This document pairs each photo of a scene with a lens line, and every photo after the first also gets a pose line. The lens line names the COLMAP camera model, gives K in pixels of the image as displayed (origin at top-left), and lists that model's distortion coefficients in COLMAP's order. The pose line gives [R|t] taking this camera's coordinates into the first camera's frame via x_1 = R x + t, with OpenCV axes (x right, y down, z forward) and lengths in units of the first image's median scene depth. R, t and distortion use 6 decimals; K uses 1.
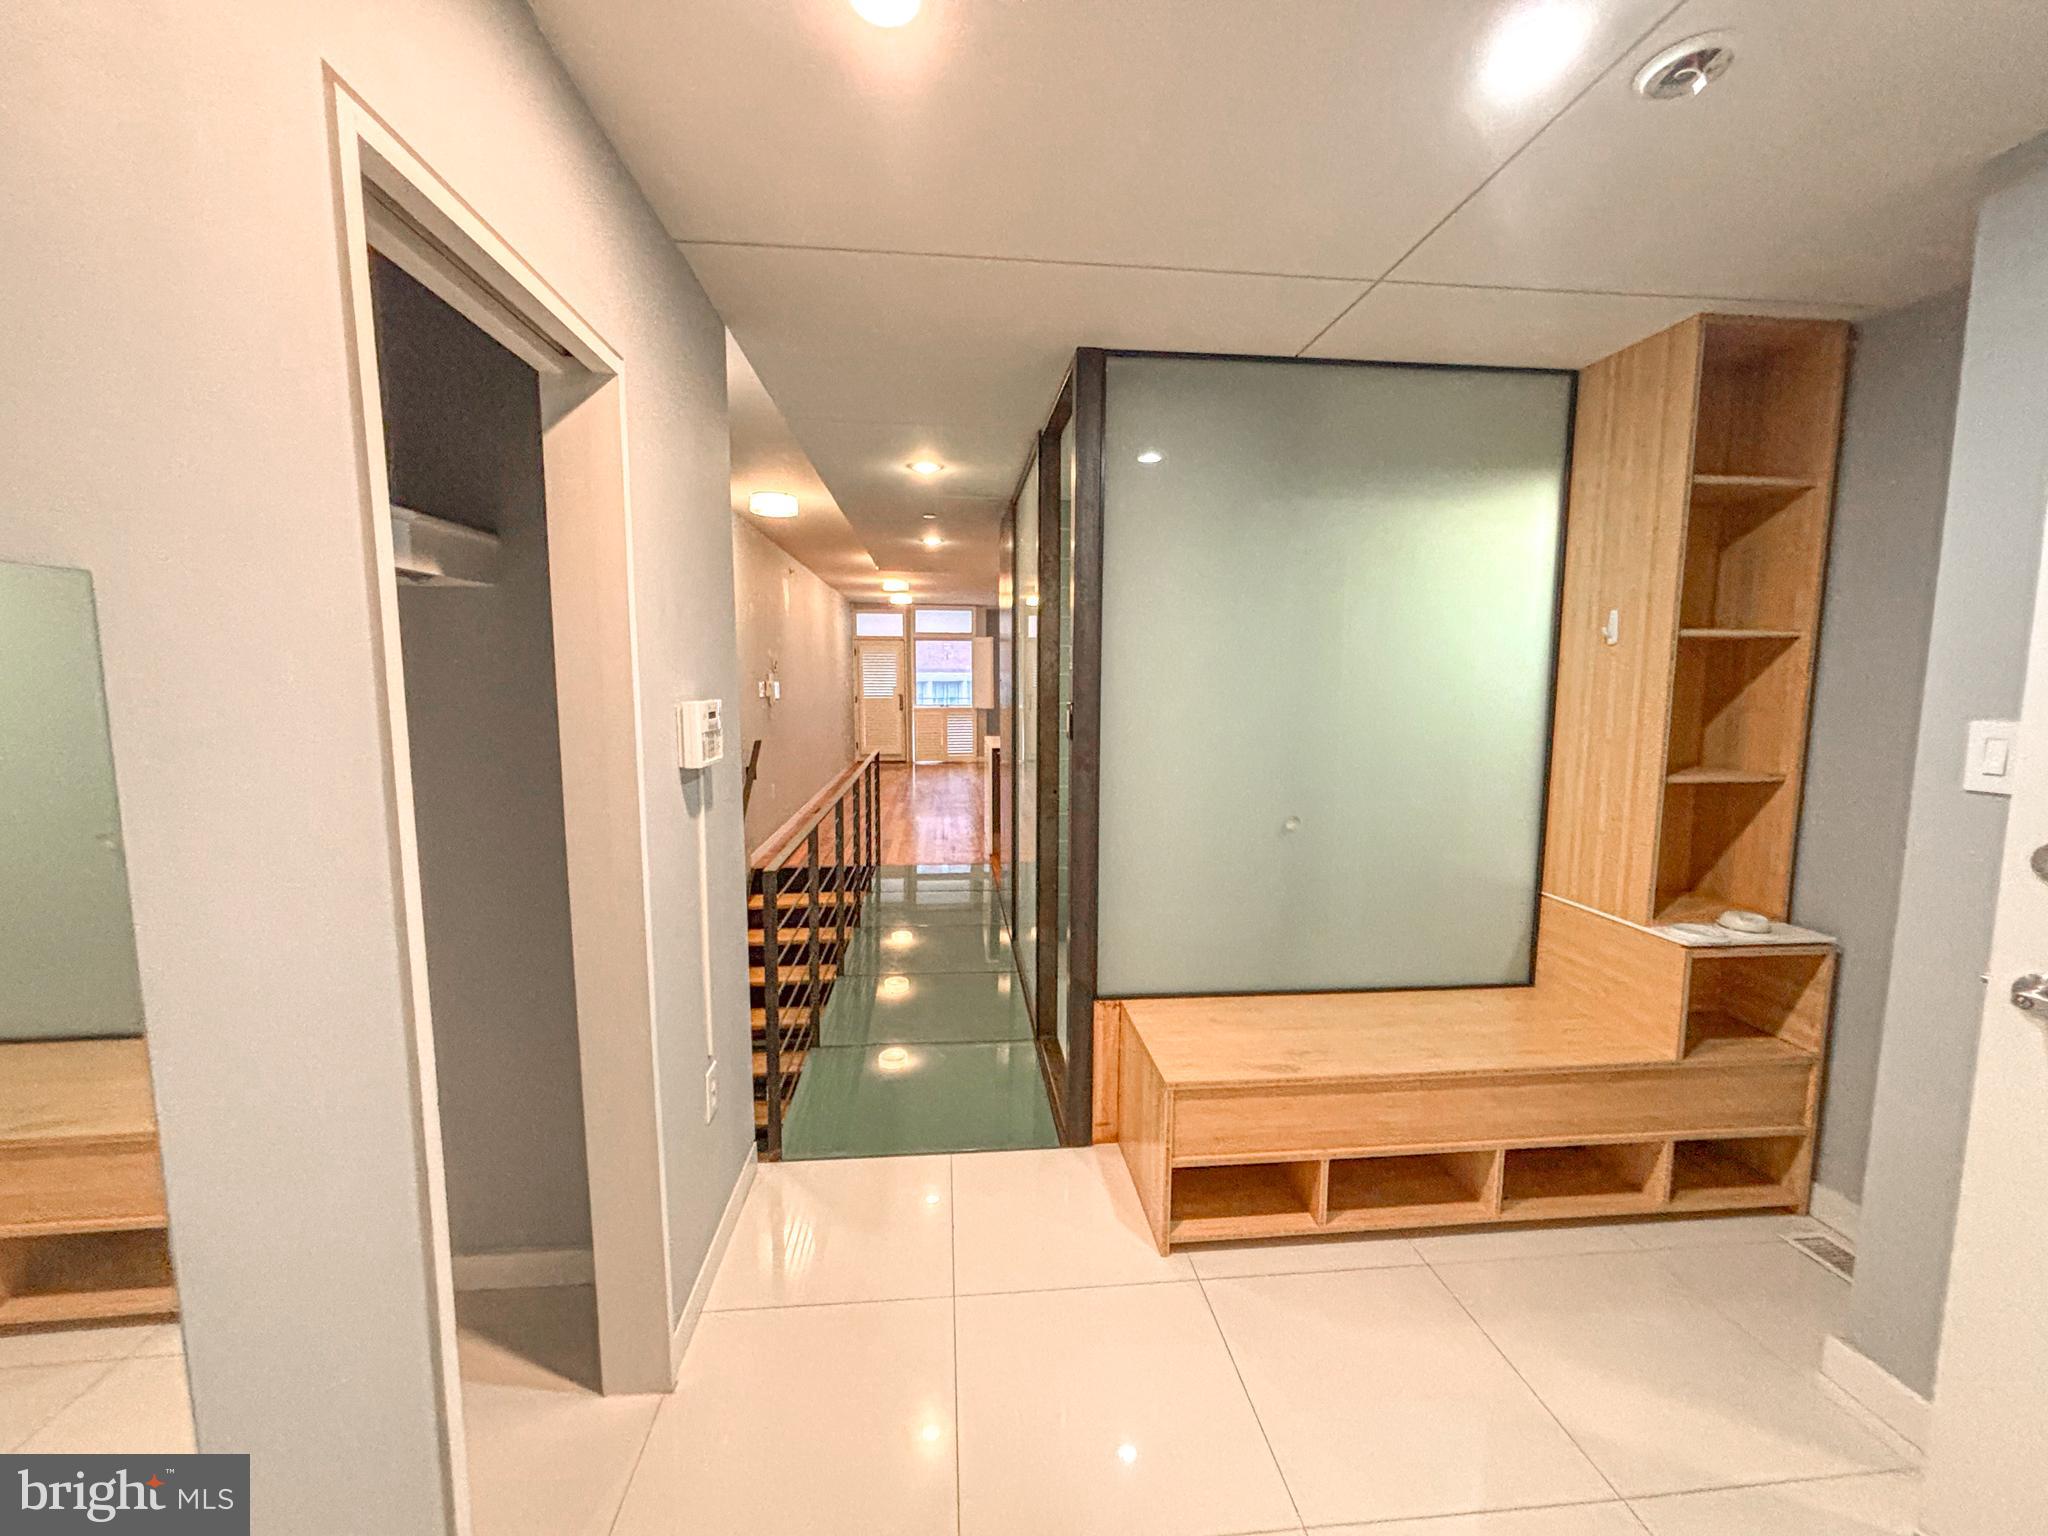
lens RADIAL K [[822.9, 0, 1025.8], [0, 822.9, 770.1], [0, 0, 1]] dist [0.010451, -0.000272]
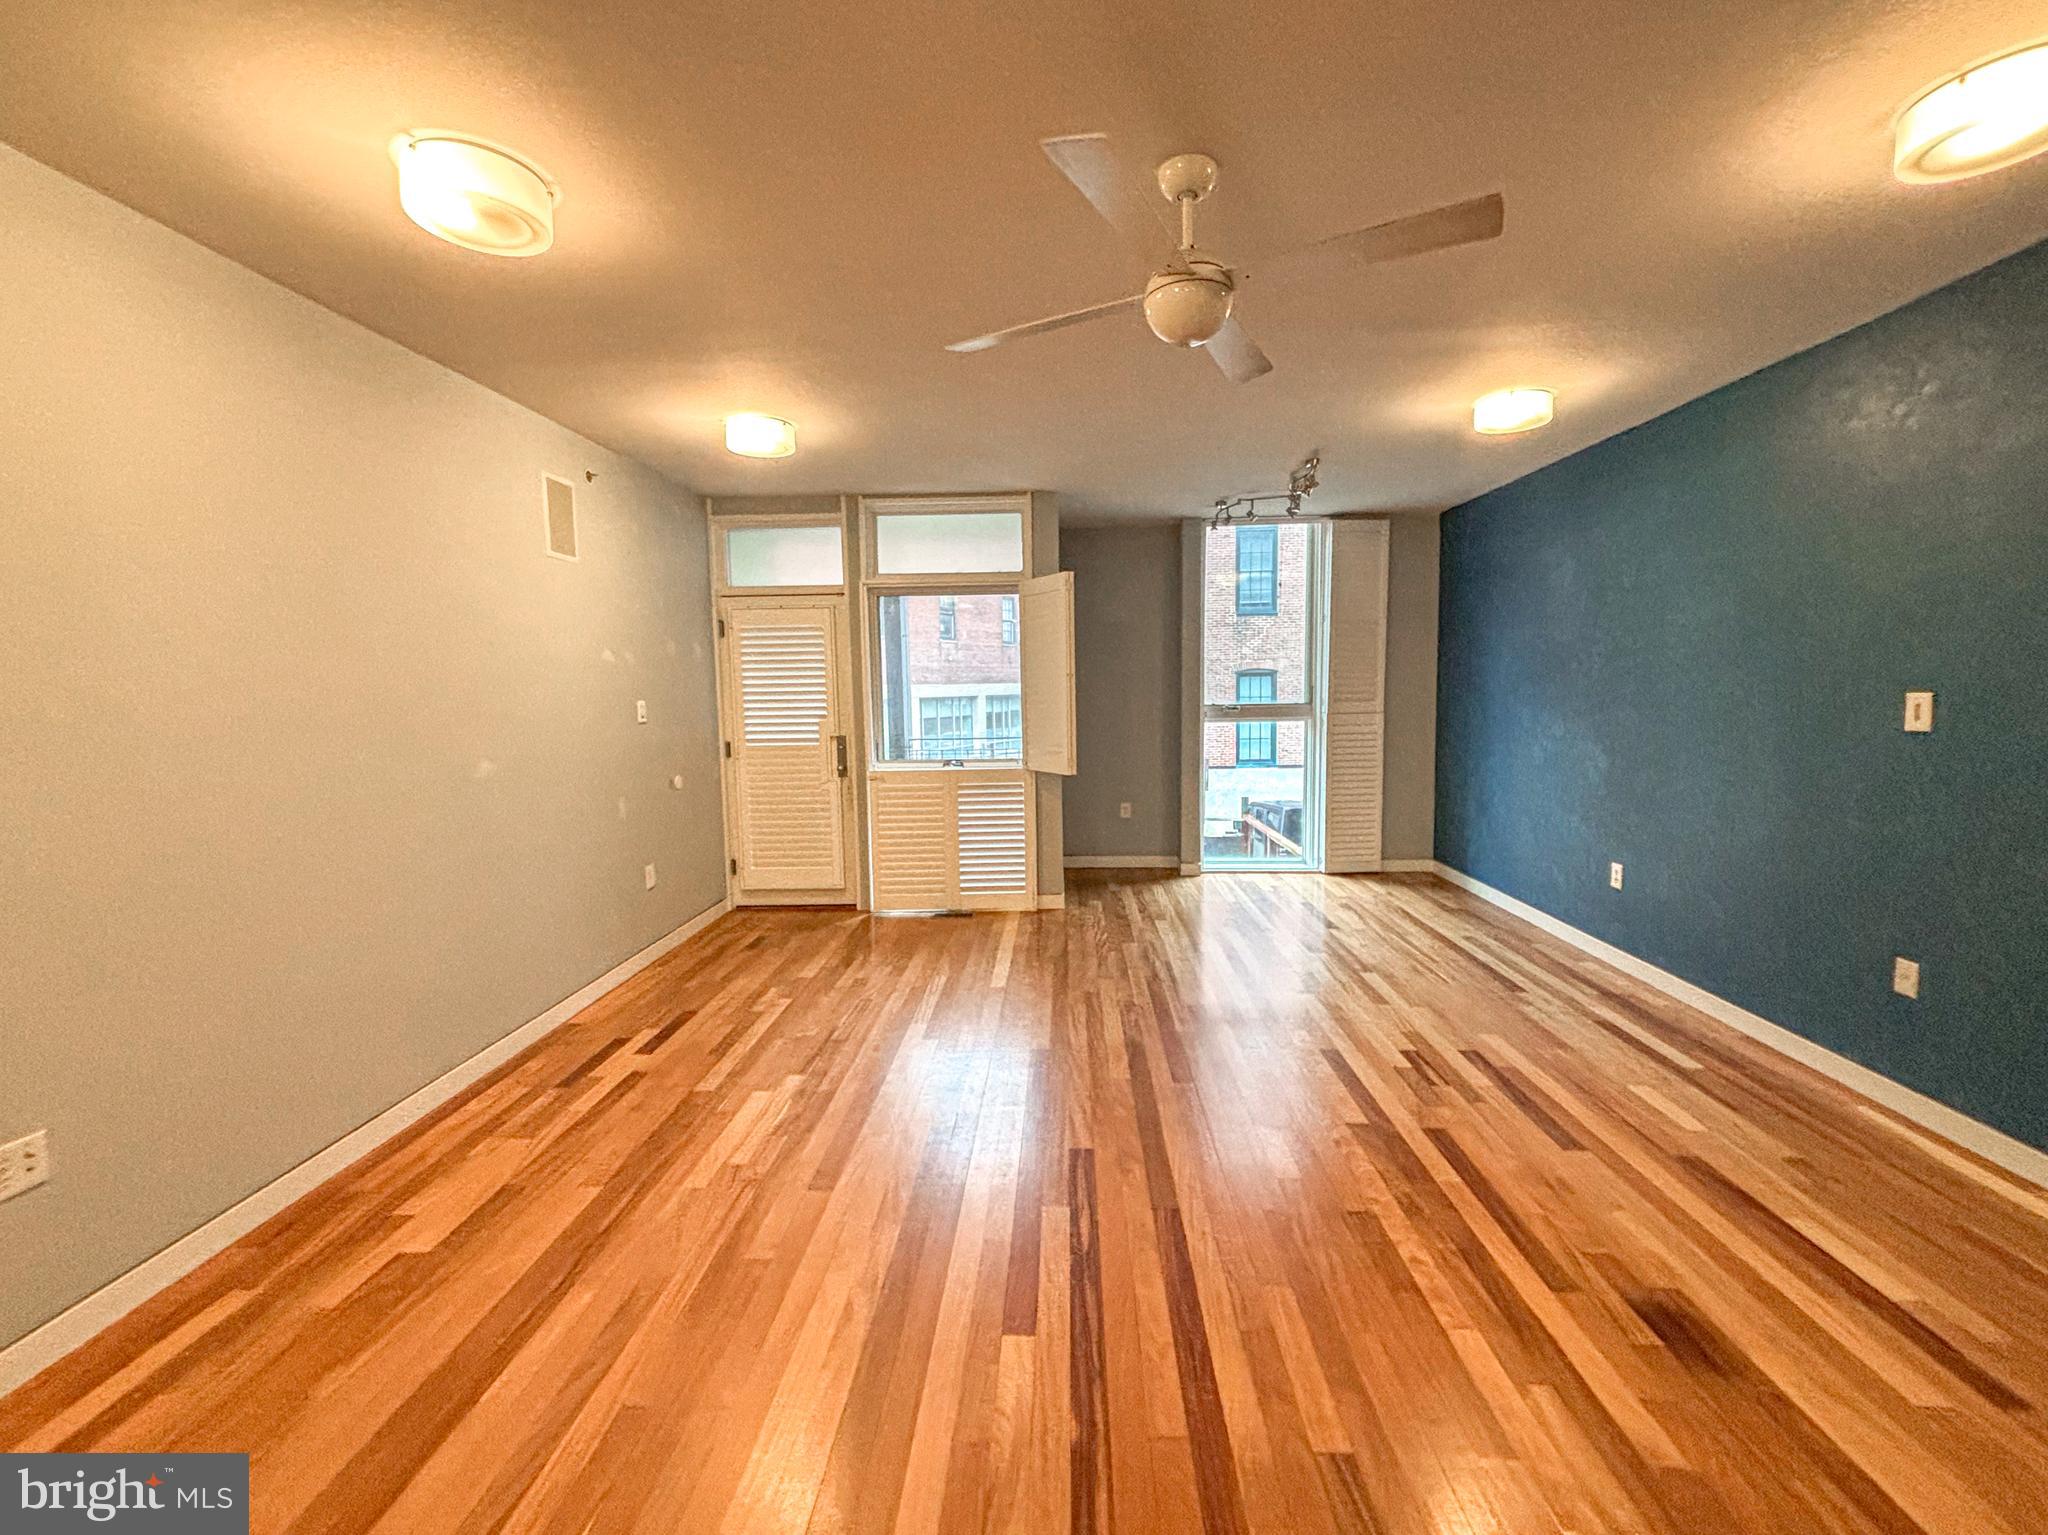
lens RADIAL K [[822.9, 0, 1026.0], [0, 822.9, 766.1], [0, 0, 1]] dist [0.010451, -0.000272]
pose [[0.990296, 0.005323, -0.138874, -0.011120], [-0.006317, 0.999957, -0.006718, -0.075549], [0.138832, 0.007530, 0.990287, 0.627853]]
